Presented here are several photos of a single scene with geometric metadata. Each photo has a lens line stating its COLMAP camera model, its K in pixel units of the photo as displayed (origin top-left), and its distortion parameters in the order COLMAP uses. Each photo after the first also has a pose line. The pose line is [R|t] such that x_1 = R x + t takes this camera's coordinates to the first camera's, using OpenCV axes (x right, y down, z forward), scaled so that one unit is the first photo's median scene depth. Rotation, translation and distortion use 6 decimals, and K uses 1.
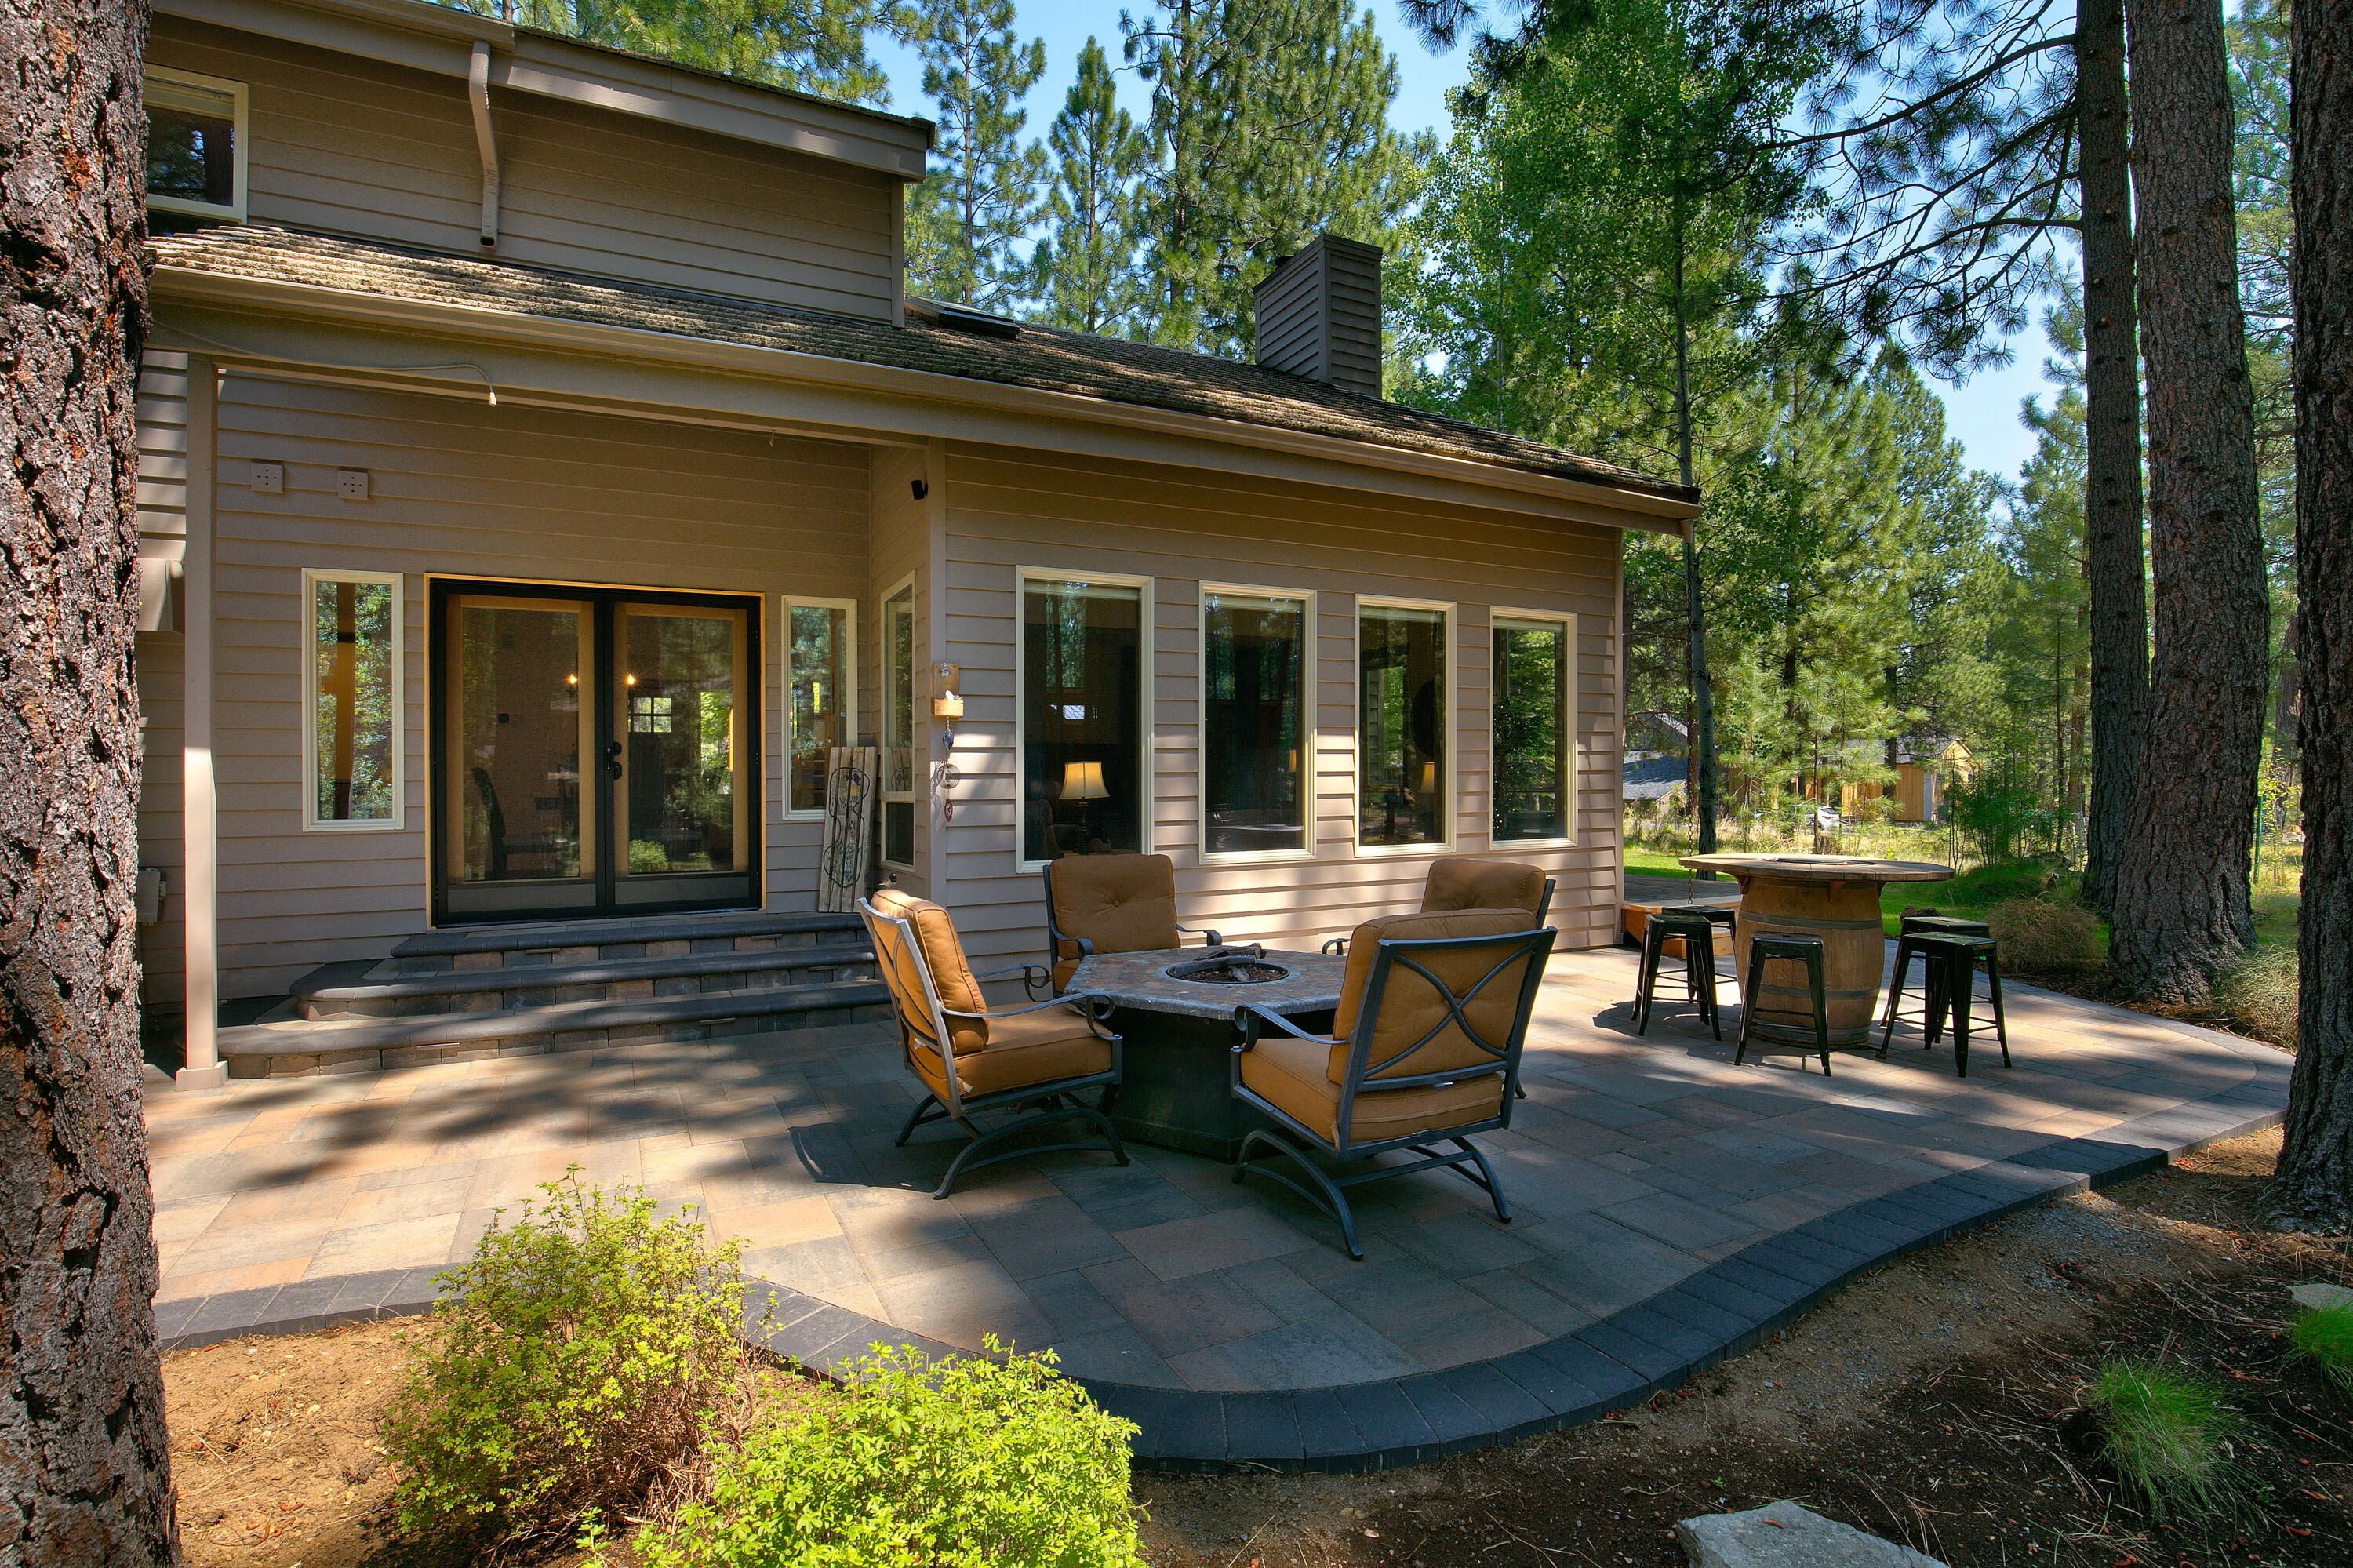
lens RADIAL K [[1106.7, 0, 1257.1], [0, 1106.7, 789.2], [0, 0, 1]] dist [-0.027534, 0.000023]
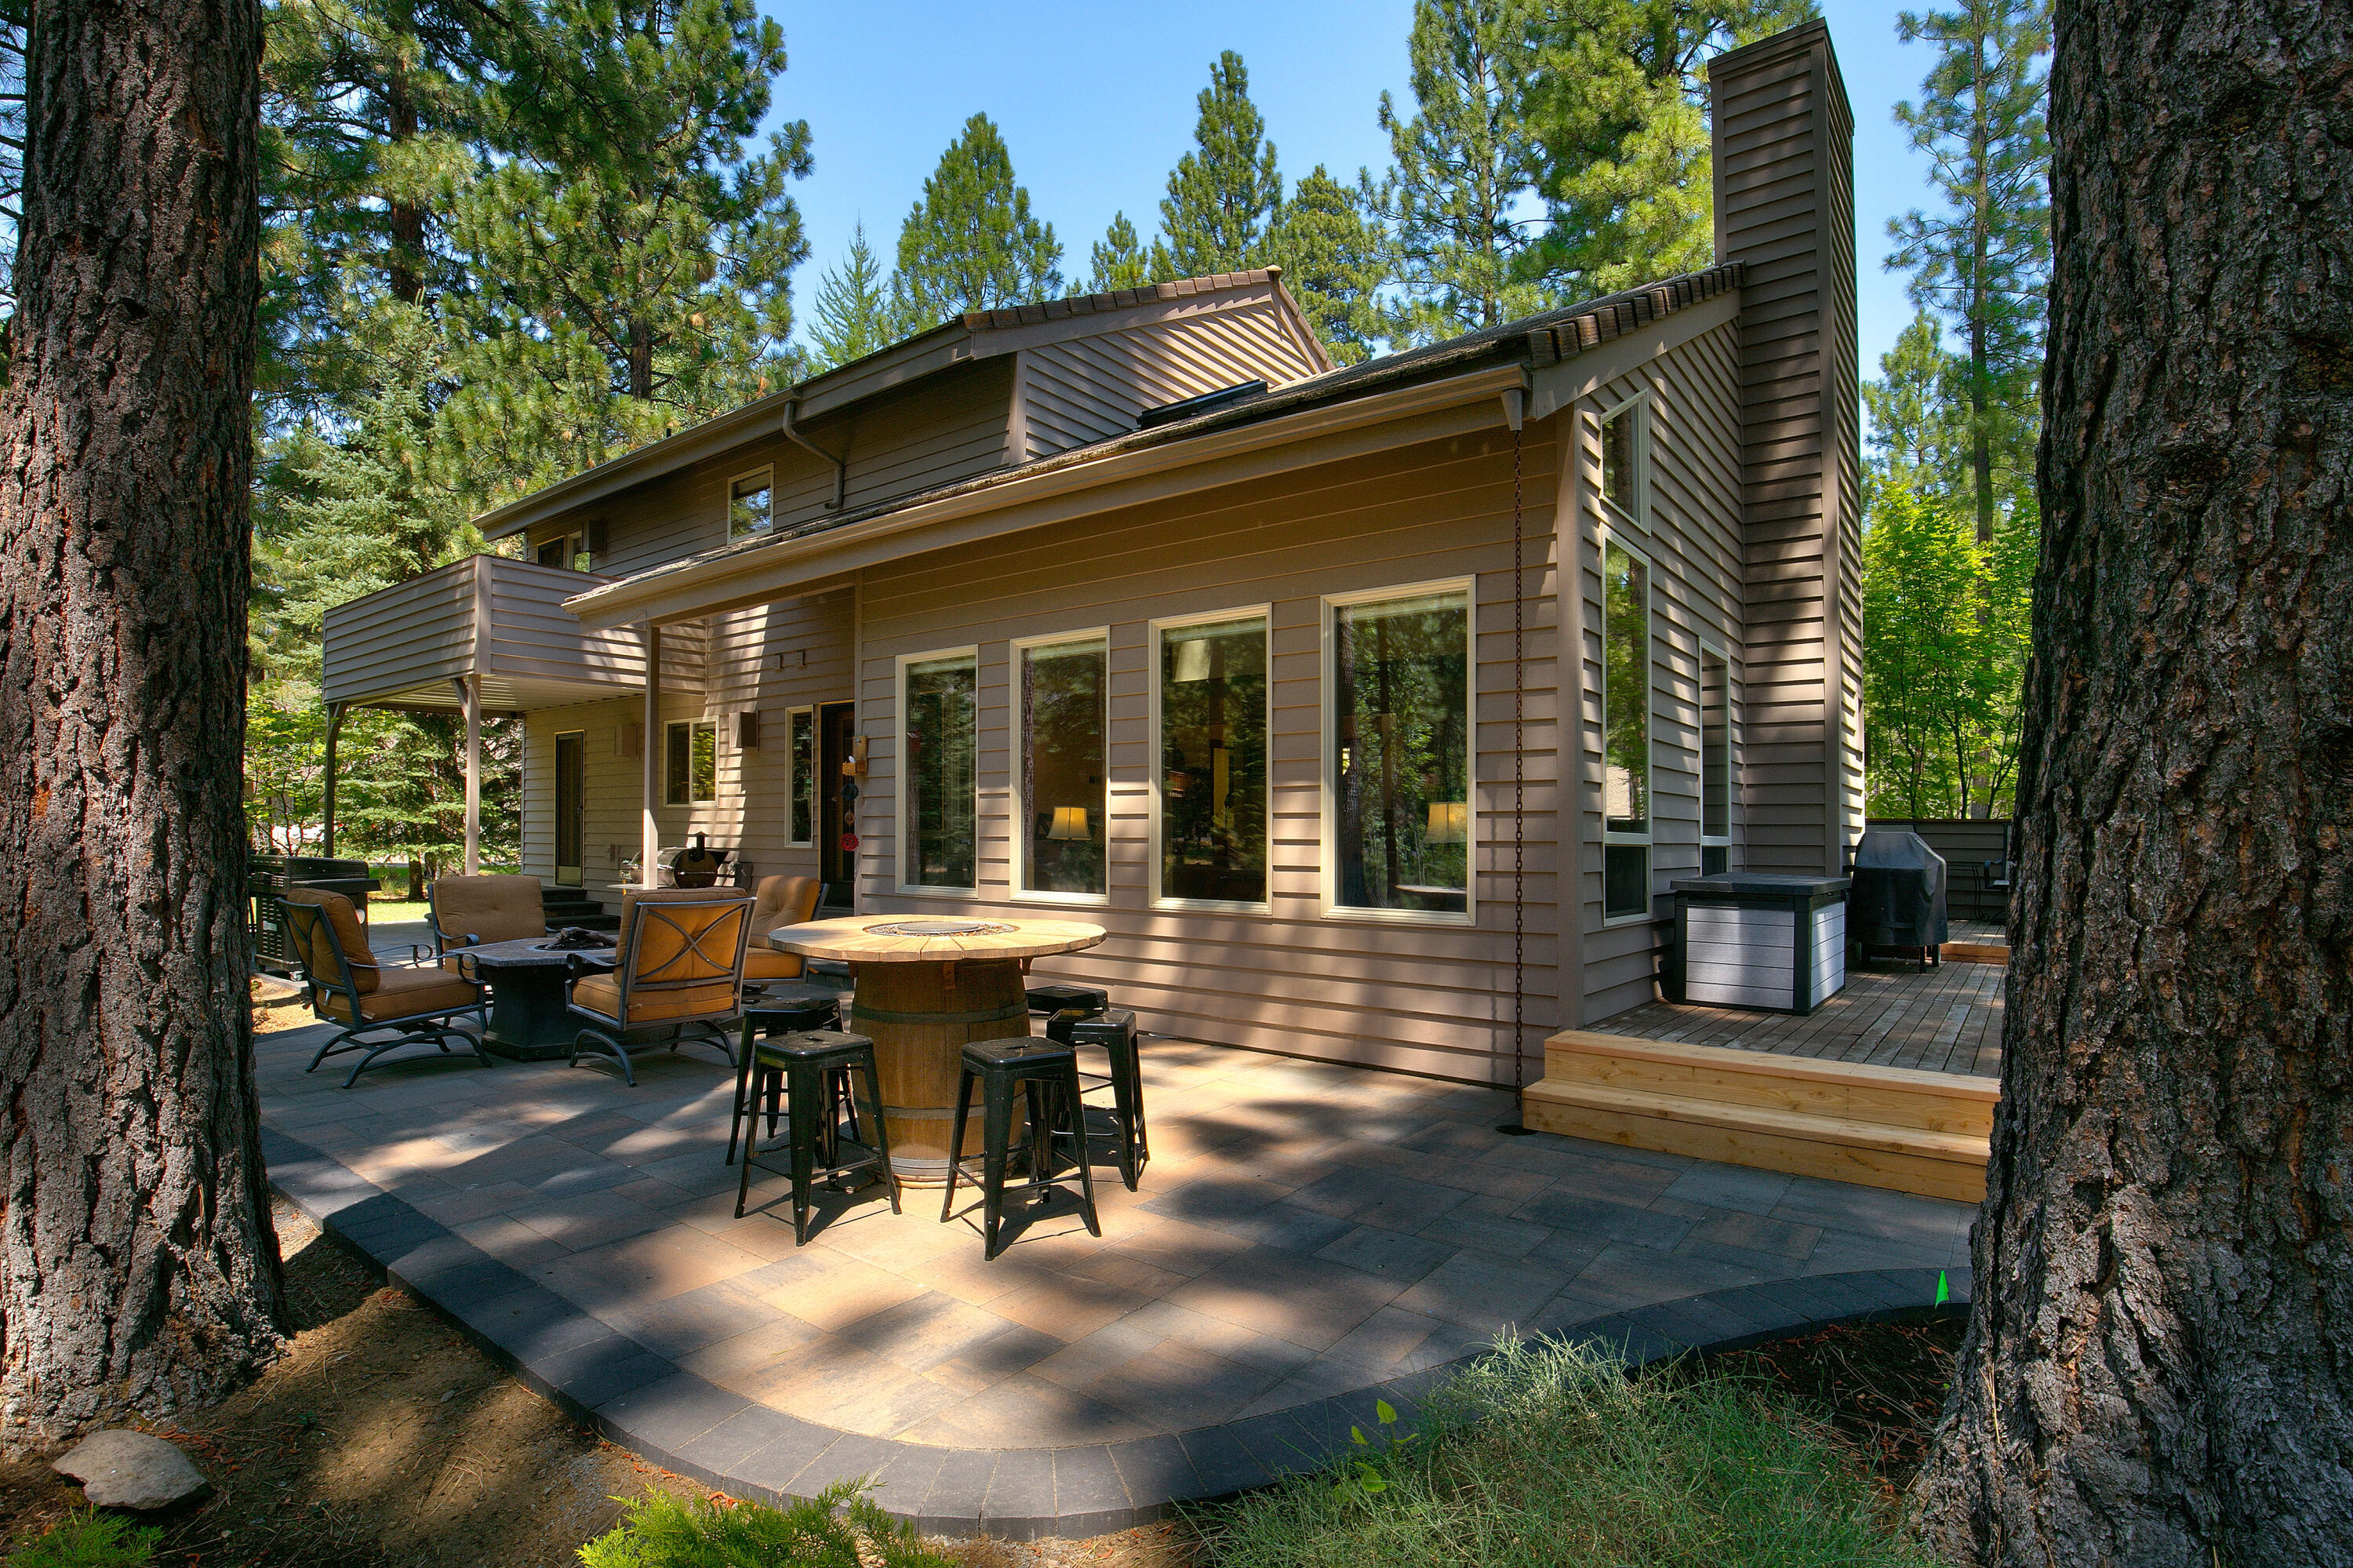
lens RADIAL K [[1116.4, 0, 1170.1], [0, 1116.4, 816.0], [0, 0, 1]] dist [-0.012383, -0.000037]
pose [[0.429272, -0.002311, -0.903173, 0.927871], [-0.008062, 0.999947, -0.006391, -0.008392], [0.903139, 0.010025, 0.429230, 0.617374]]
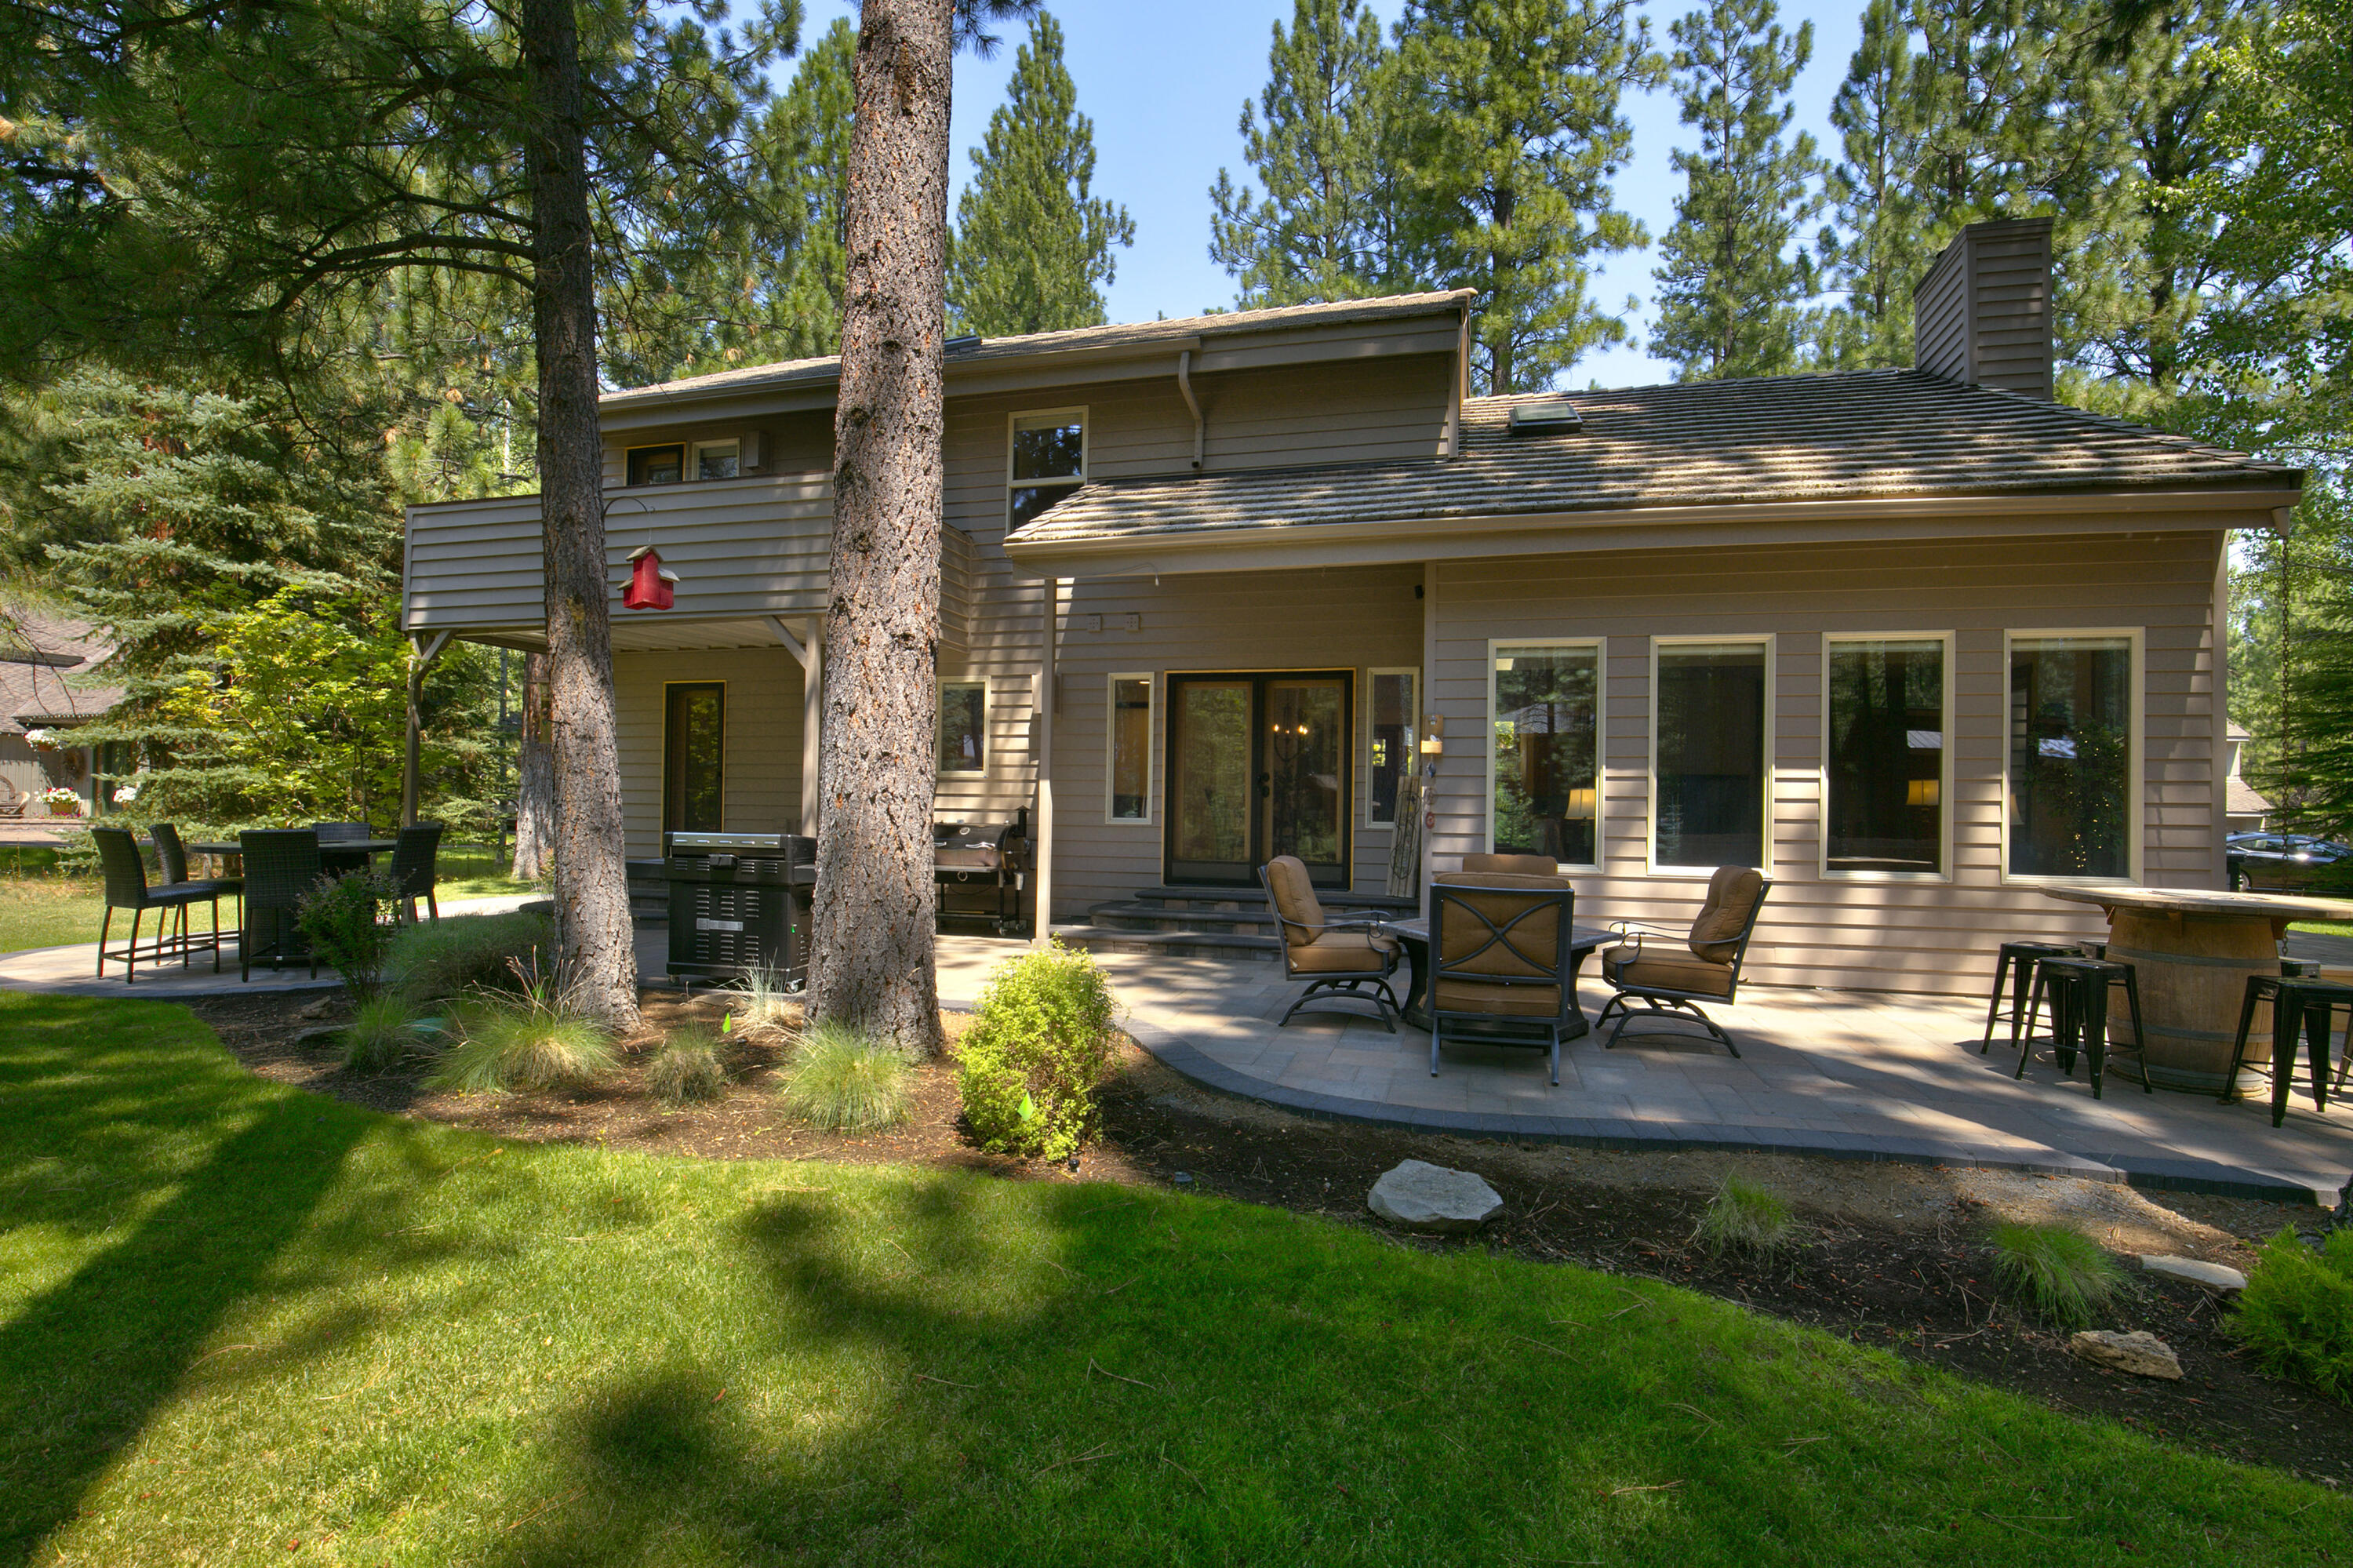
lens RADIAL K [[1143.9, 0, 1190.1], [0, 1143.9, 805.7], [0, 0, 1]] dist [-0.034307, -0.000134]
pose [[0.731314, 0.016687, -0.681837, 0.385890], [-0.027719, 0.999602, -0.005267, 0.012819], [0.681478, 0.022752, 0.731485, -0.206920]]
